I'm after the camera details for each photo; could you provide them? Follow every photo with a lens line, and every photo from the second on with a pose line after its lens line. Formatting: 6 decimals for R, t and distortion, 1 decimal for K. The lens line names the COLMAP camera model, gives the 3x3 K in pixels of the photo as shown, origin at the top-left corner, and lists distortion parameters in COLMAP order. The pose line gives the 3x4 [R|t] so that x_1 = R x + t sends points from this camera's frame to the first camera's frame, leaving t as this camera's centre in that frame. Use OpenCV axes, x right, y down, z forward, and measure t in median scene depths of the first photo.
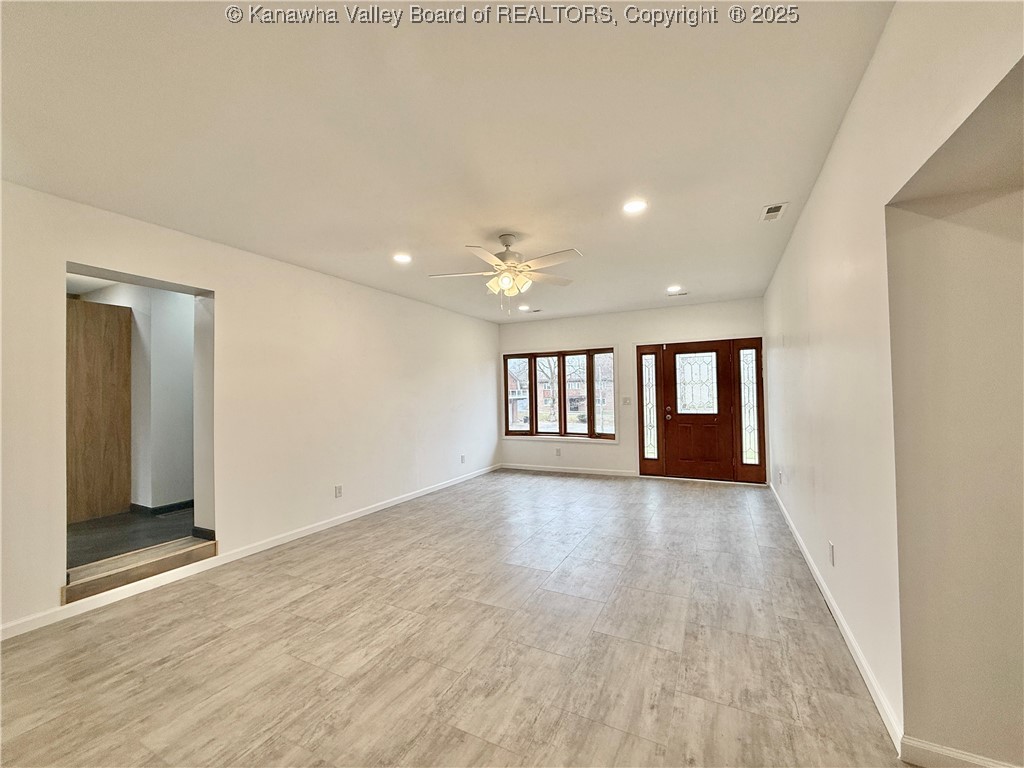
lens RADIAL K [[406.8, 0, 512.1], [0, 406.8, 385.3], [0, 0, 1]] dist [0.000599, 0.000356]
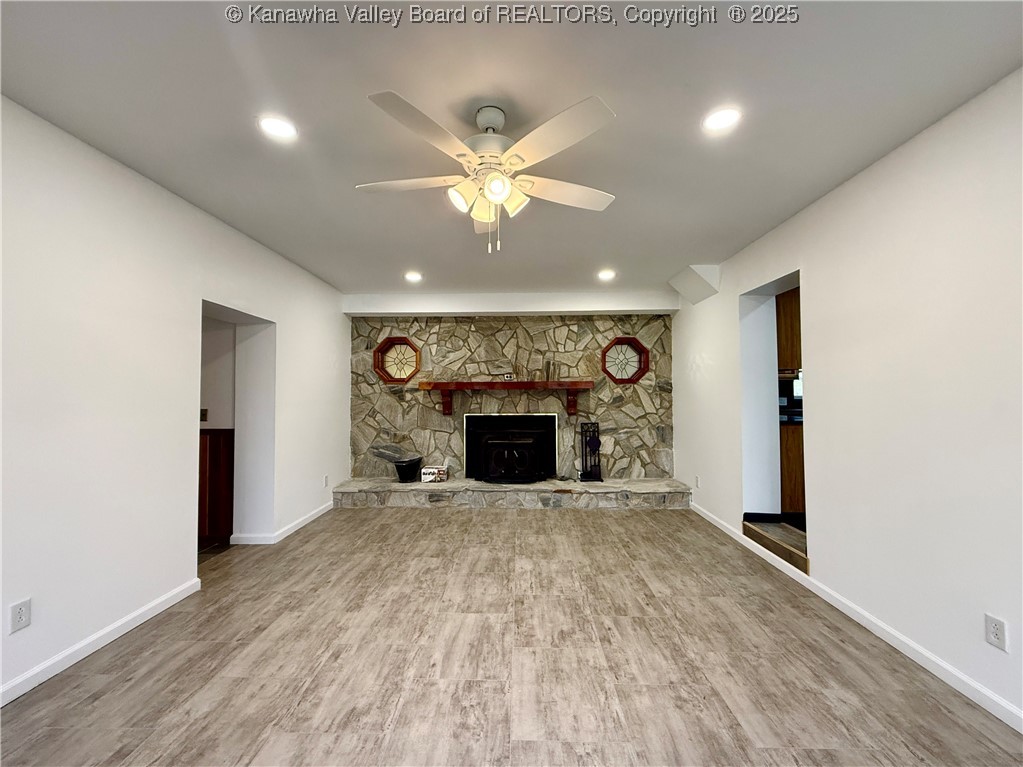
lens RADIAL K [[406.4, 0, 511.6], [0, 406.4, 384.8], [0, 0, 1]] dist [0.000599, 0.000356]
pose [[-0.889902, 0.009106, -0.456062, 0.296848], [0.027474, 0.999056, -0.033663, 0.033547], [0.455325, -0.042487, -0.889311, 1.982829]]
